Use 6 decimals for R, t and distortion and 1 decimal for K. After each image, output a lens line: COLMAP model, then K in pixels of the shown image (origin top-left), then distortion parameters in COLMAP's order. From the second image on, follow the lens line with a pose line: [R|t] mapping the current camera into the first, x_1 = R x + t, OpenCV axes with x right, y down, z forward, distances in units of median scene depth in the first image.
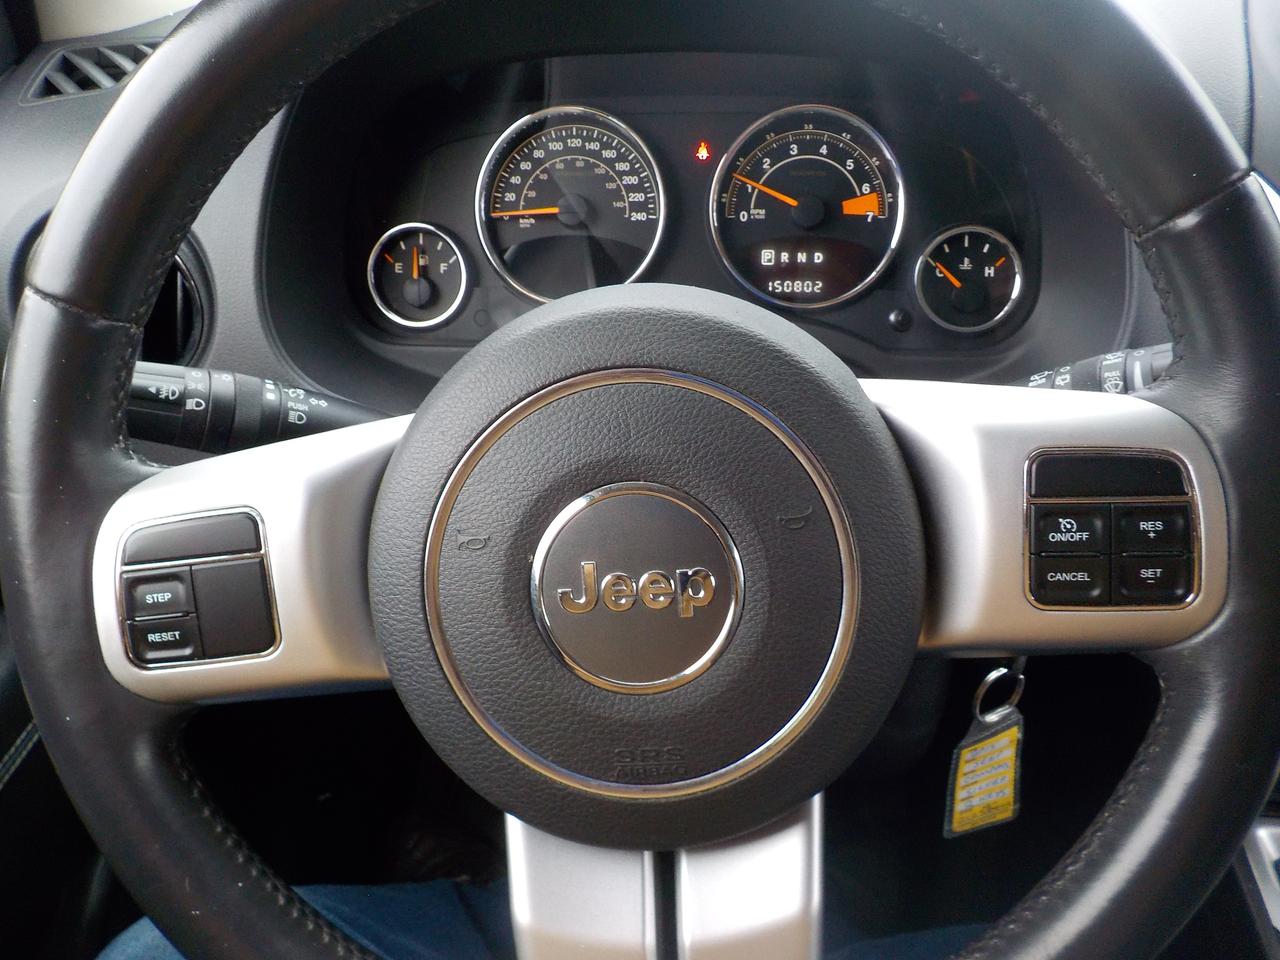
lens RADIAL K [[1176.1, 0, 634.3], [0, 1176.1, 481.4], [0, 0, 1]] dist [0.021998, 0.000000]
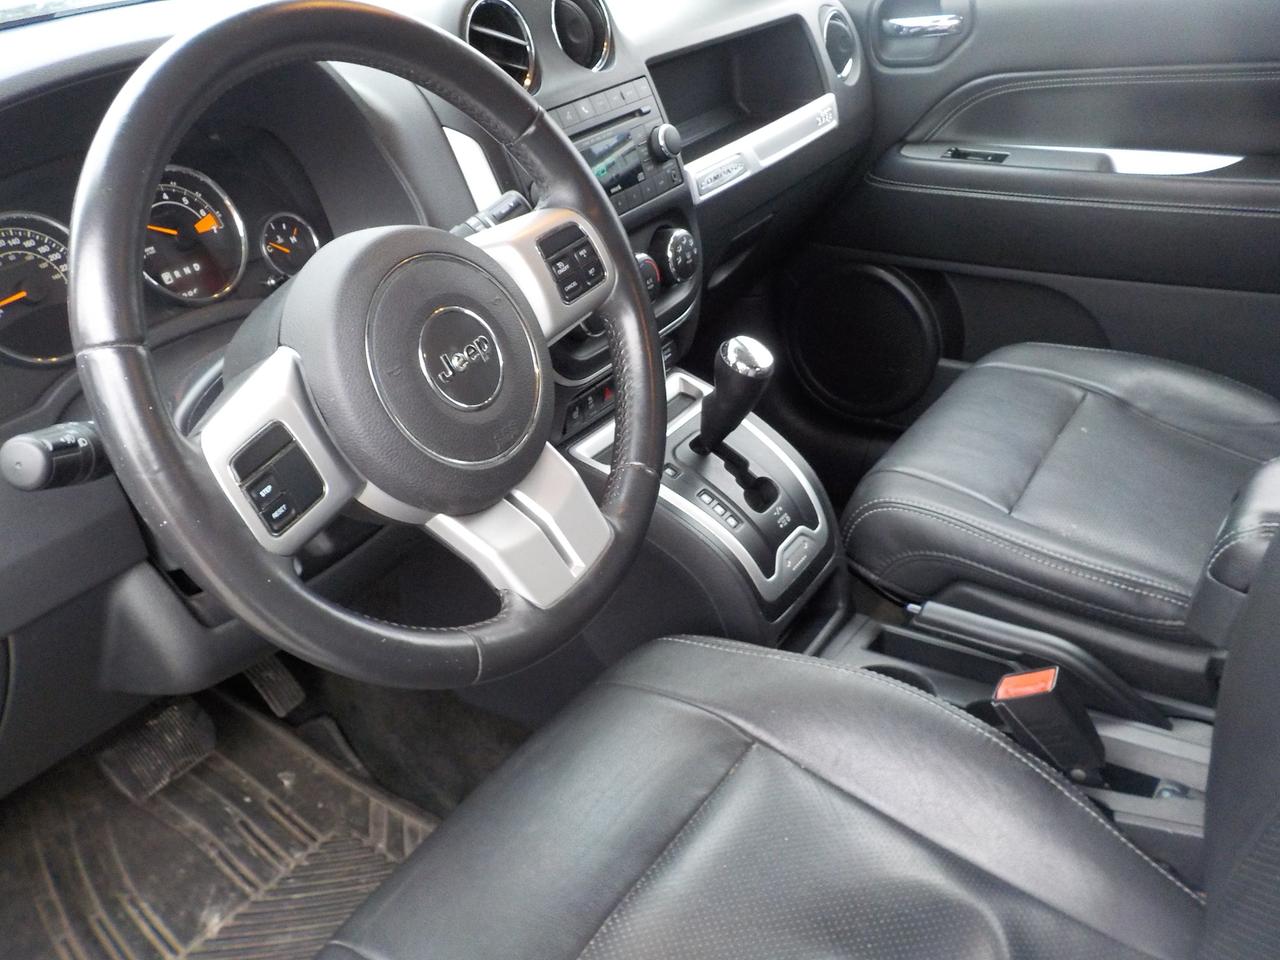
lens RADIAL K [[1176.1, 0, 639.4], [0, 1176.1, 472.7], [0, 0, 1]] dist [0.021998, 0.000000]
pose [[0.469626, -0.437192, 0.767017, -0.811661], [0.482232, 0.854757, 0.191944, 0.009076], [-0.739529, 0.279739, 0.612244, -0.214450]]
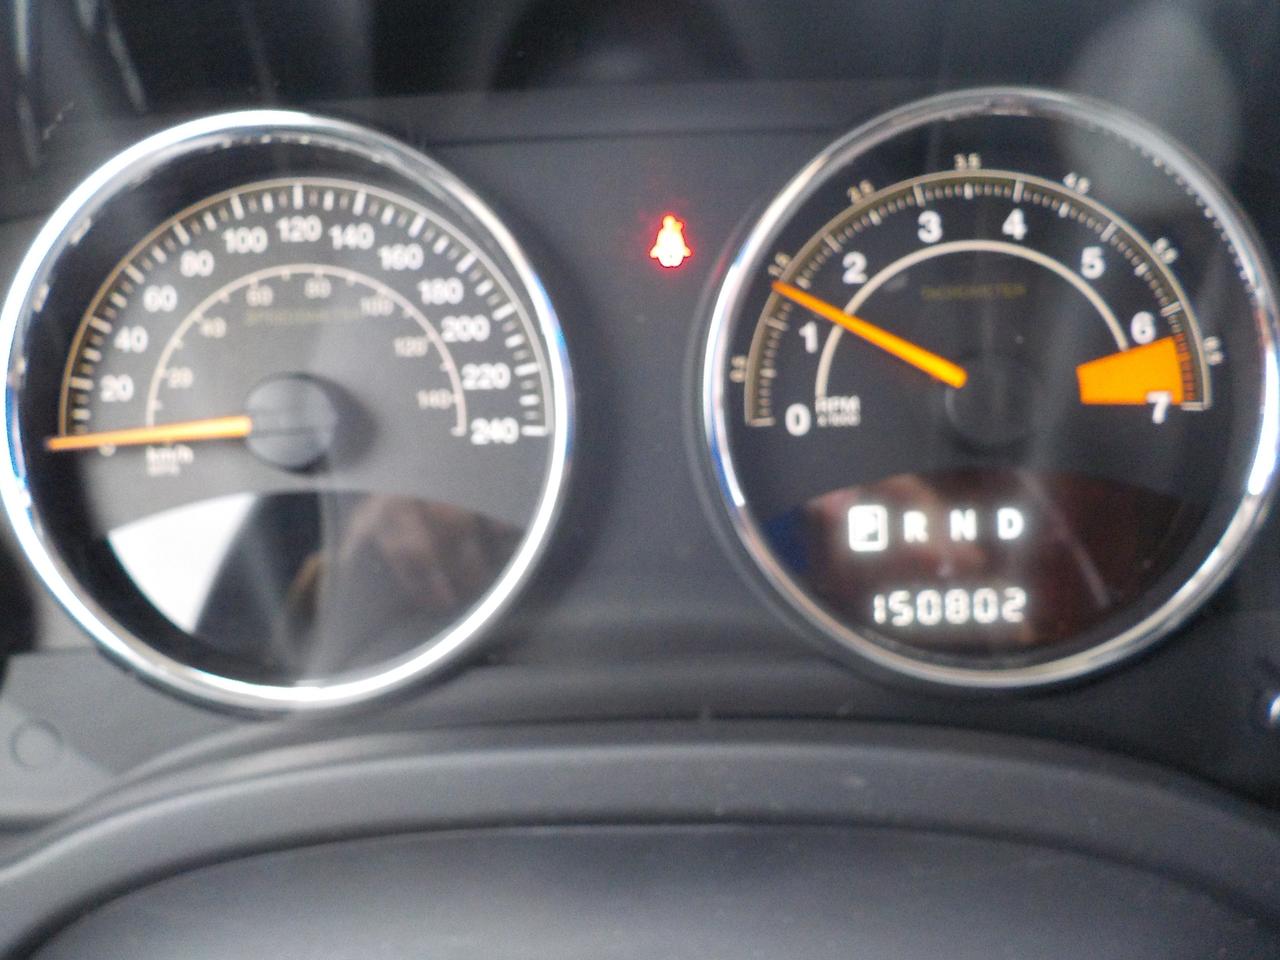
lens RADIAL K [[1176.1, 0, 628.7], [0, 1176.1, 509.7], [0, 0, 1]] dist [0.021998, 0.000000]
pose [[0.996147, -0.047041, 0.074017, 0.016201], [0.054205, 0.993713, -0.097960, -0.166921], [-0.068944, 0.101595, 0.992434, 0.660306]]
